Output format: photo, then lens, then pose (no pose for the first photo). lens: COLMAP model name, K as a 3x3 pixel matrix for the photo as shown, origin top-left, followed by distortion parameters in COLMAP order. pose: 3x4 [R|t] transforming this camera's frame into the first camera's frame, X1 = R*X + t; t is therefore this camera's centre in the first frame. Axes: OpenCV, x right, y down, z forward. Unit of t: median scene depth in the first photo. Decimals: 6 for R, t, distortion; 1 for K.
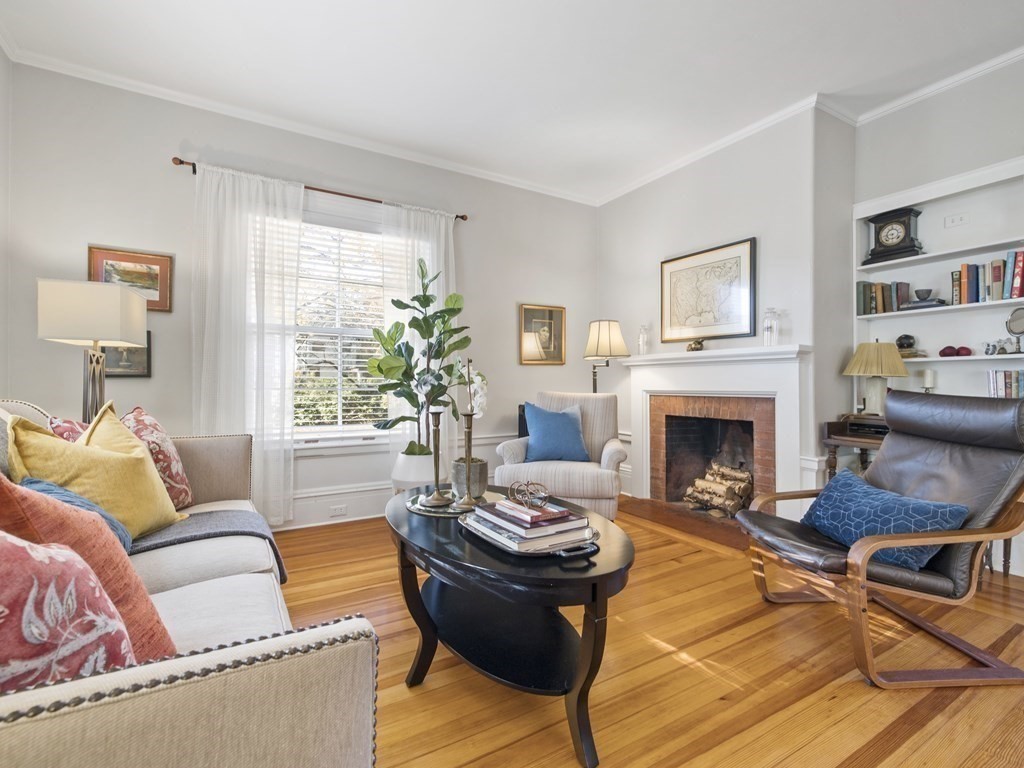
lens RADIAL K [[484.4, 0, 512.0], [0, 484.4, 384.0], [0, 0, 1]] dist [0.003295, 0.000173]
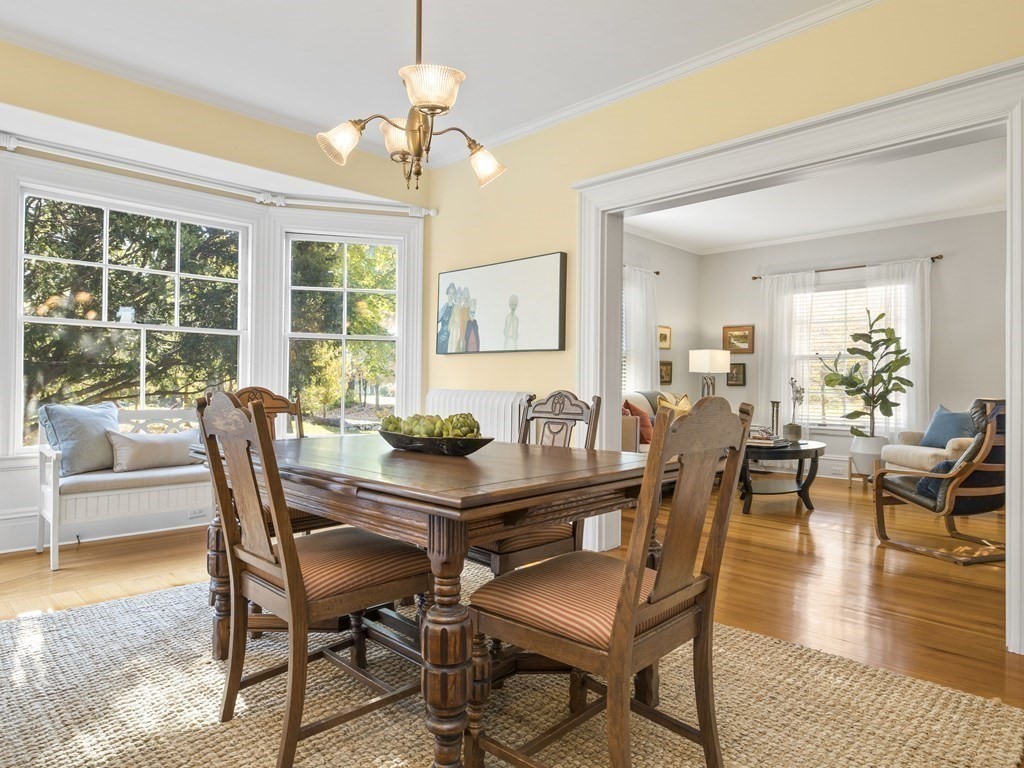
lens RADIAL K [[605.2, 0, 512.0], [0, 605.2, 384.0], [0, 0, 1]] dist [-0.024577, 0.001564]
pose [[0.239841, -0.001555, -0.970811, 1.414051], [-0.012017, 0.999917, -0.004571, 0.002768], [0.970738, 0.012763, 0.239802, -0.537156]]
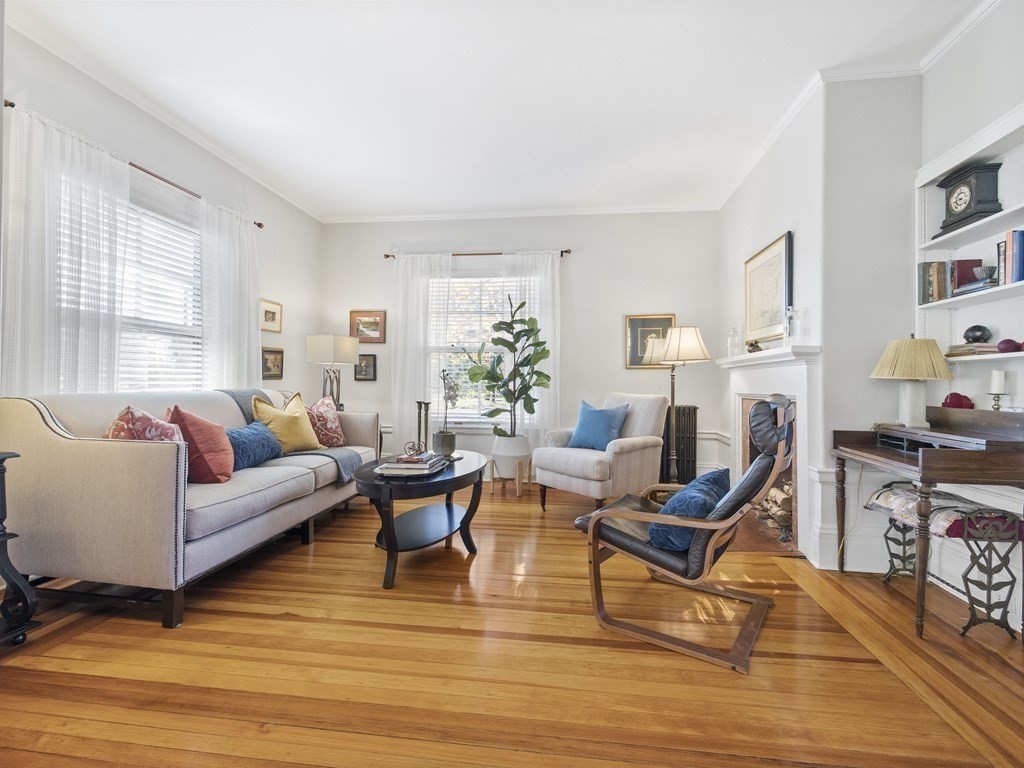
lens RADIAL K [[484.4, 0, 512.0], [0, 484.4, 384.0], [0, 0, 1]] dist [0.003295, 0.000173]
pose [[0.783687, 0.004132, -0.621143, 0.703573], [-0.007341, 0.999970, -0.002609, -0.000106], [0.621113, 0.006604, 0.783693, -0.073136]]
